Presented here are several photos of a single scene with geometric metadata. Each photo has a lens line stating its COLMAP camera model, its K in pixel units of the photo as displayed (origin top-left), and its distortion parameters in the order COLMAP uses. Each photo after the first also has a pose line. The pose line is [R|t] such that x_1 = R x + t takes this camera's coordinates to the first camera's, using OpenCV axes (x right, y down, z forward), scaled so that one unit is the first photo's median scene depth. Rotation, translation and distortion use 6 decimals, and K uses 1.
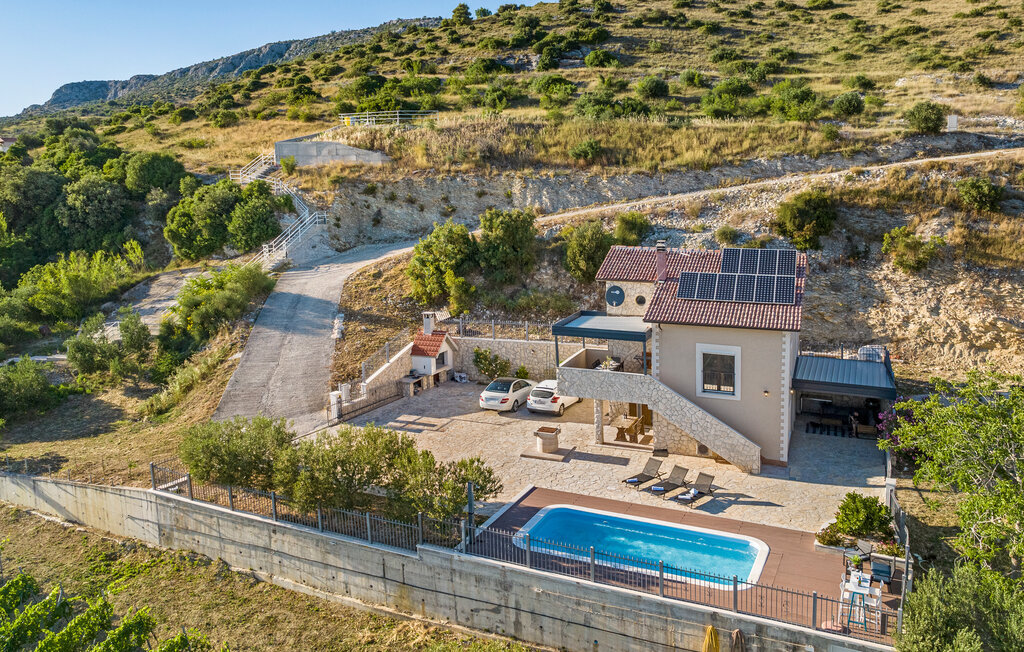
lens RADIAL K [[738.9, 0, 531.3], [0, 738.9, 325.9], [0, 0, 1]] dist [-0.008151, -0.000711]
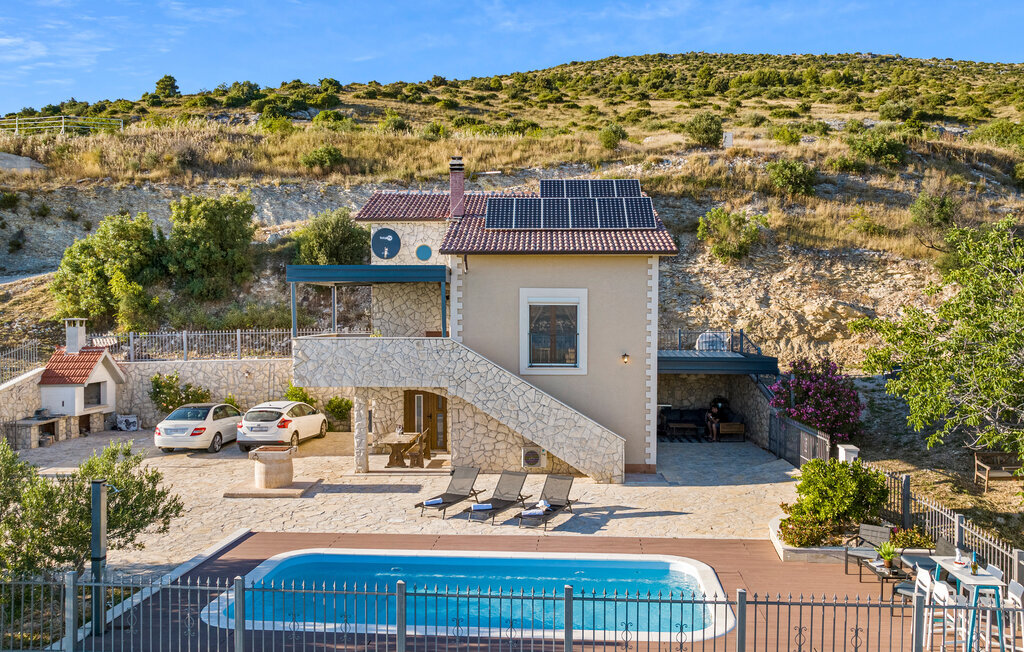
lens RADIAL K [[738.9, 0, 531.3], [0, 738.9, 325.9], [0, 0, 1]] dist [-0.008151, -0.000711]
pose [[0.931014, 0.024993, 0.364127, -0.003017], [0.038232, 0.985486, -0.165397, 0.109671], [-0.362976, 0.167909, 0.916545, 0.269443]]
